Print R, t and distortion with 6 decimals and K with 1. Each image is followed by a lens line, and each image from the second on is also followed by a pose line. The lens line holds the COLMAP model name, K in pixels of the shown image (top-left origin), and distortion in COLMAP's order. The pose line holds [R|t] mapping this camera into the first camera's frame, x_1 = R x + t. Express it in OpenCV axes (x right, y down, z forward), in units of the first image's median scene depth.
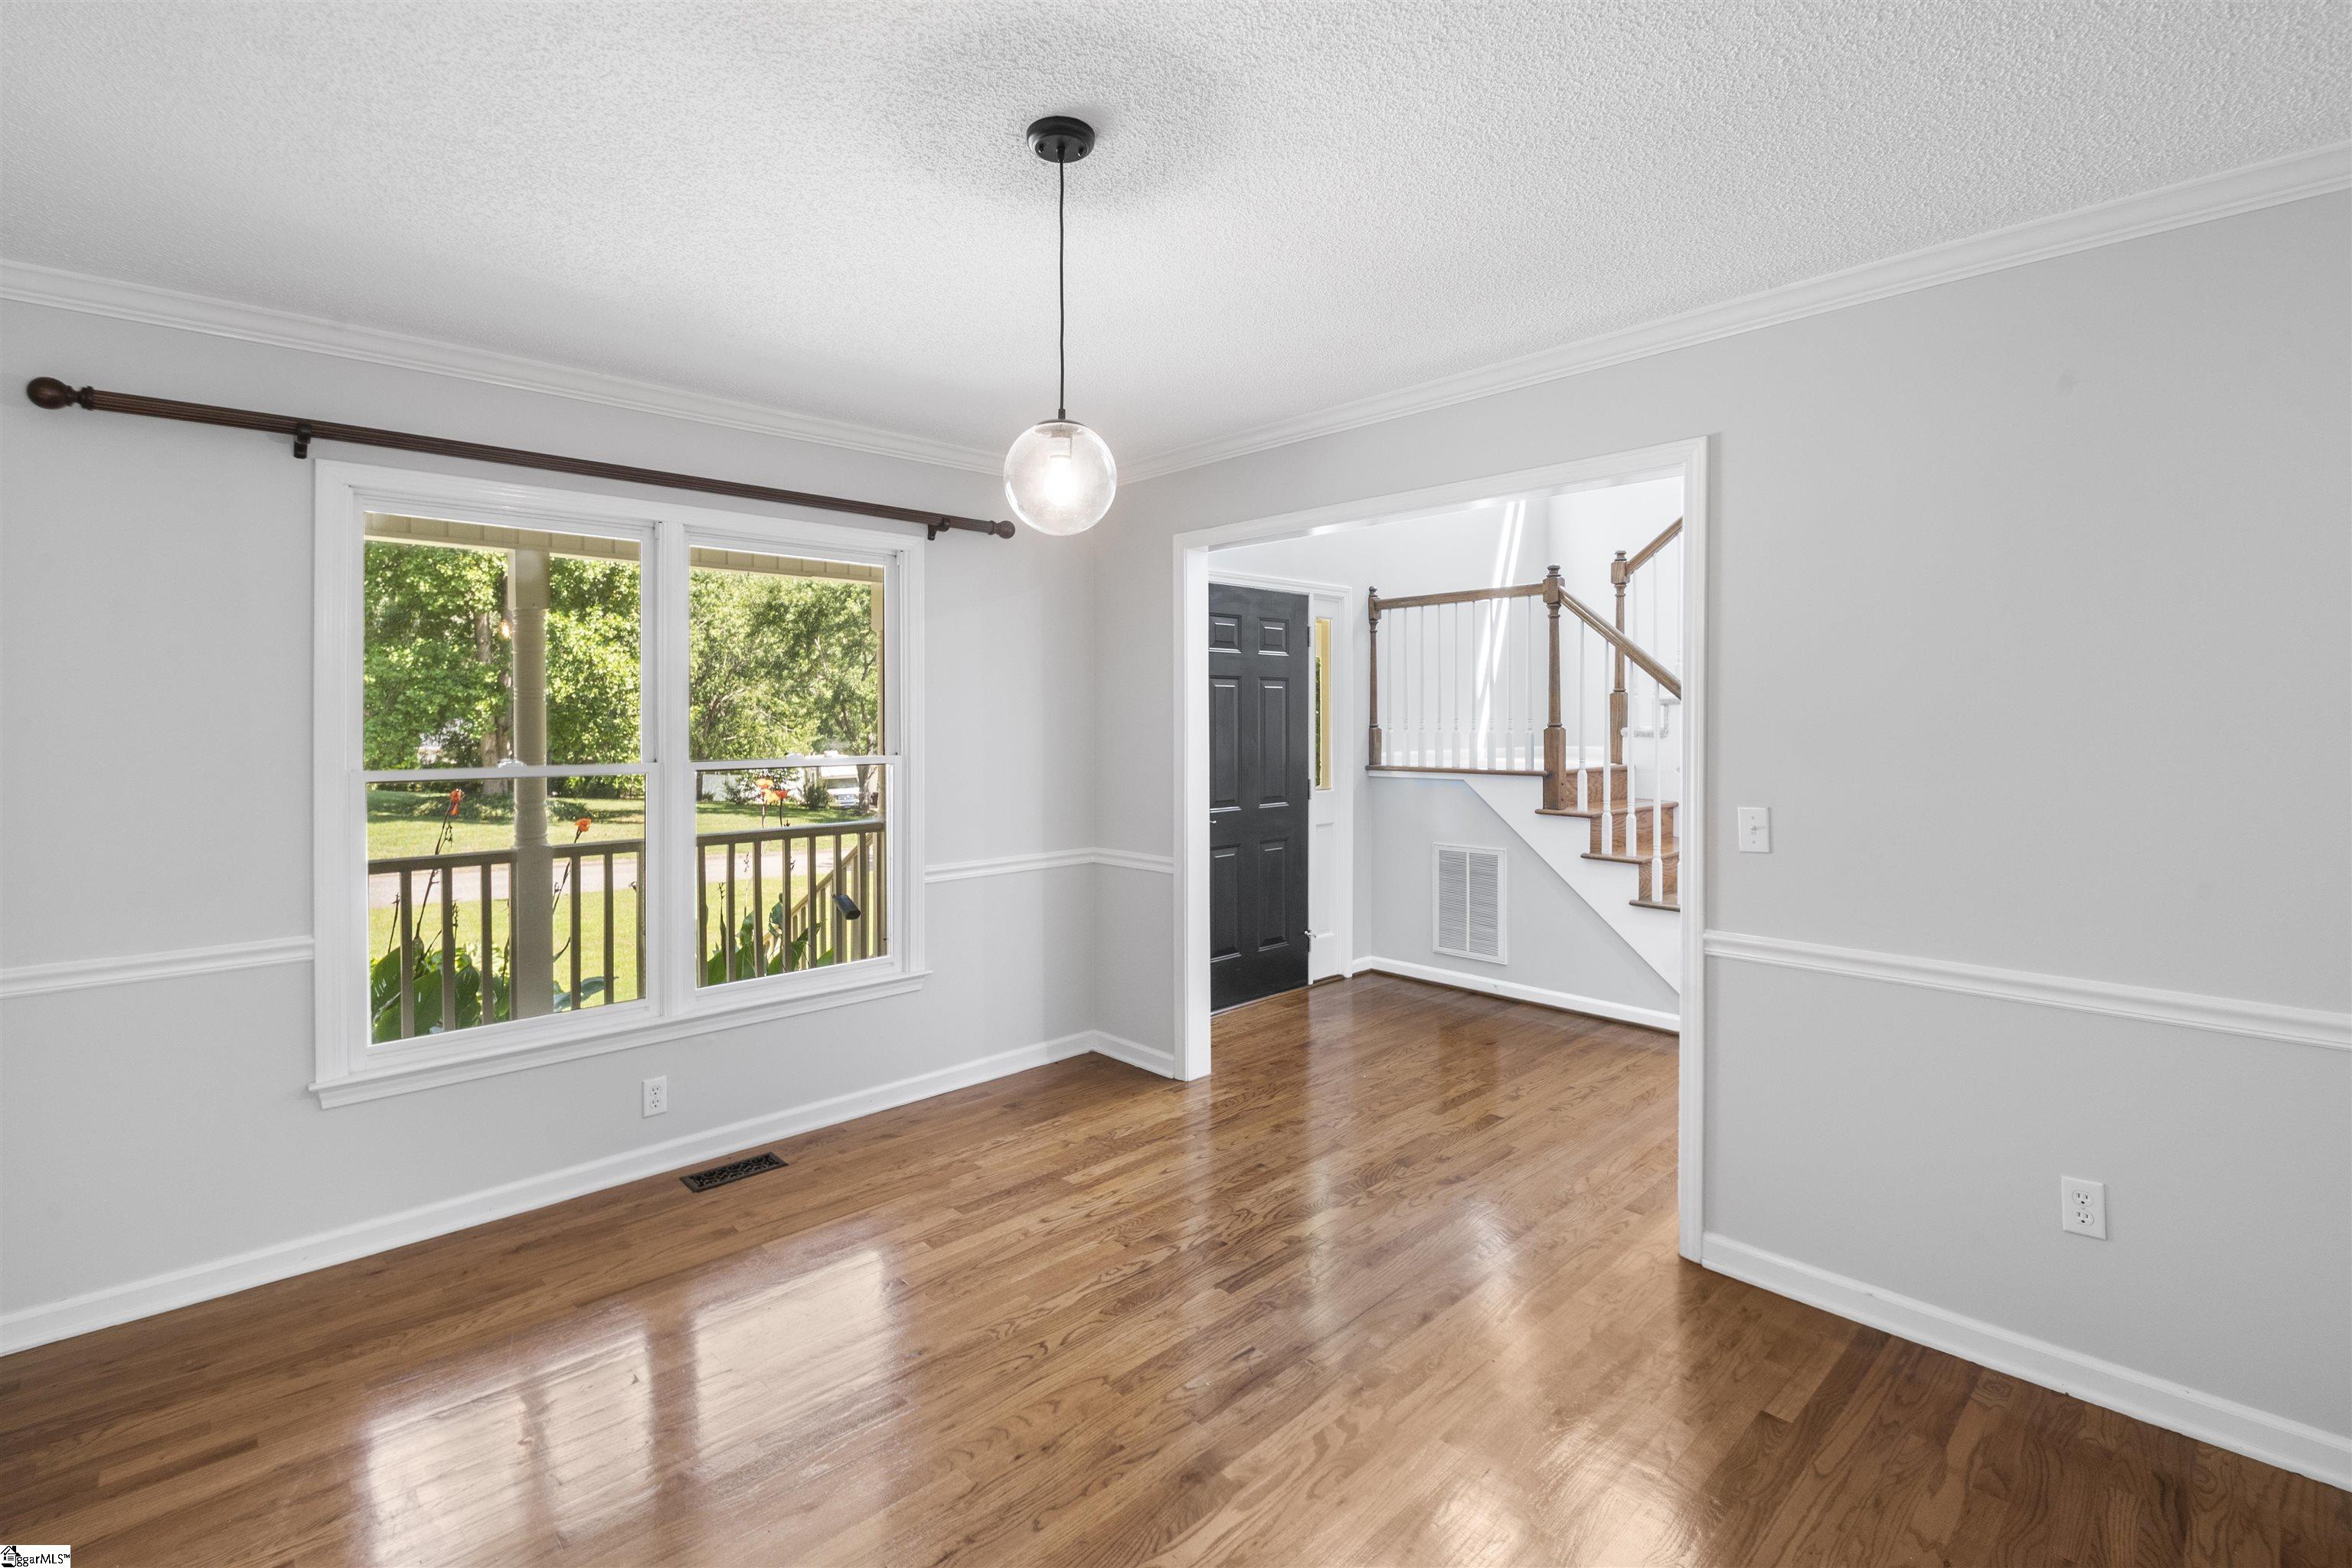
lens RADIAL K [[1074.1, 0, 1127.9], [0, 1074.1, 733.8], [0, 0, 1]] dist [-0.011841, -0.001589]
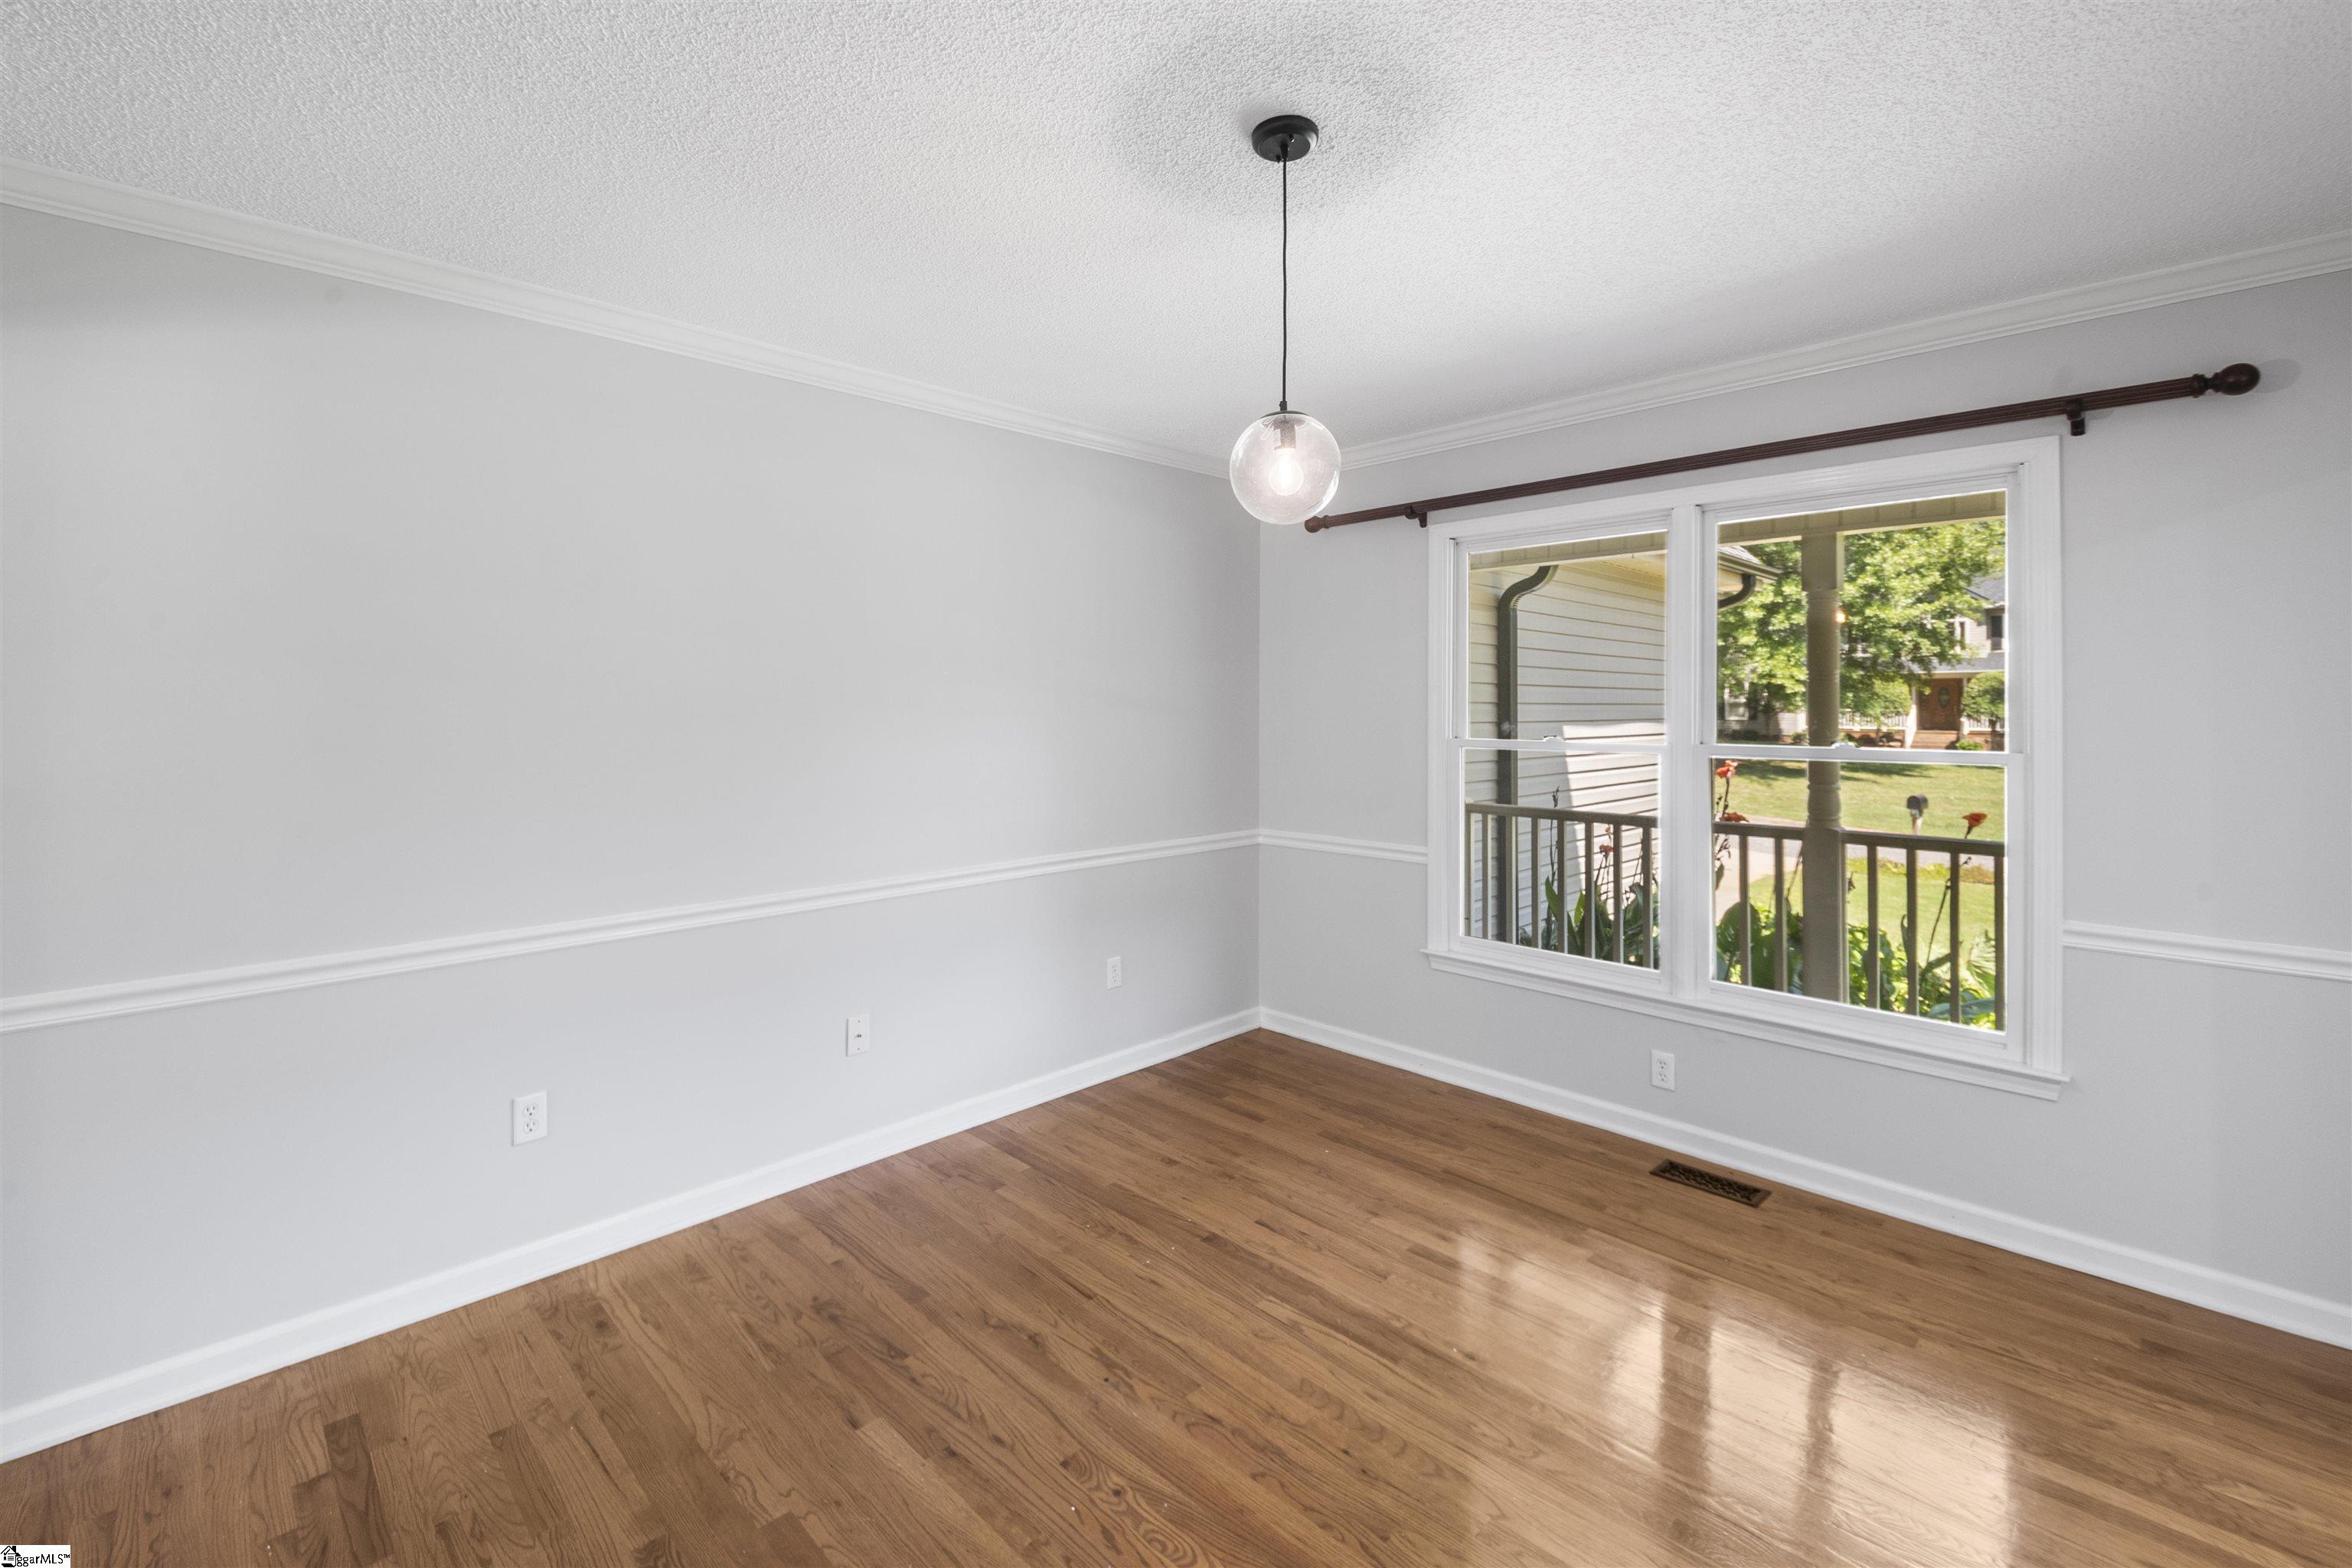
lens RADIAL K [[973.7, 0, 1130.8], [0, 973.7, 686.7], [0, 0, 1]] dist [0.004310, -0.003657]
pose [[0.019999, -0.012389, -0.999723, 0.638659], [-0.012779, 0.999838, -0.012646, -0.012584], [0.999718, 0.013028, 0.019838, 0.615928]]
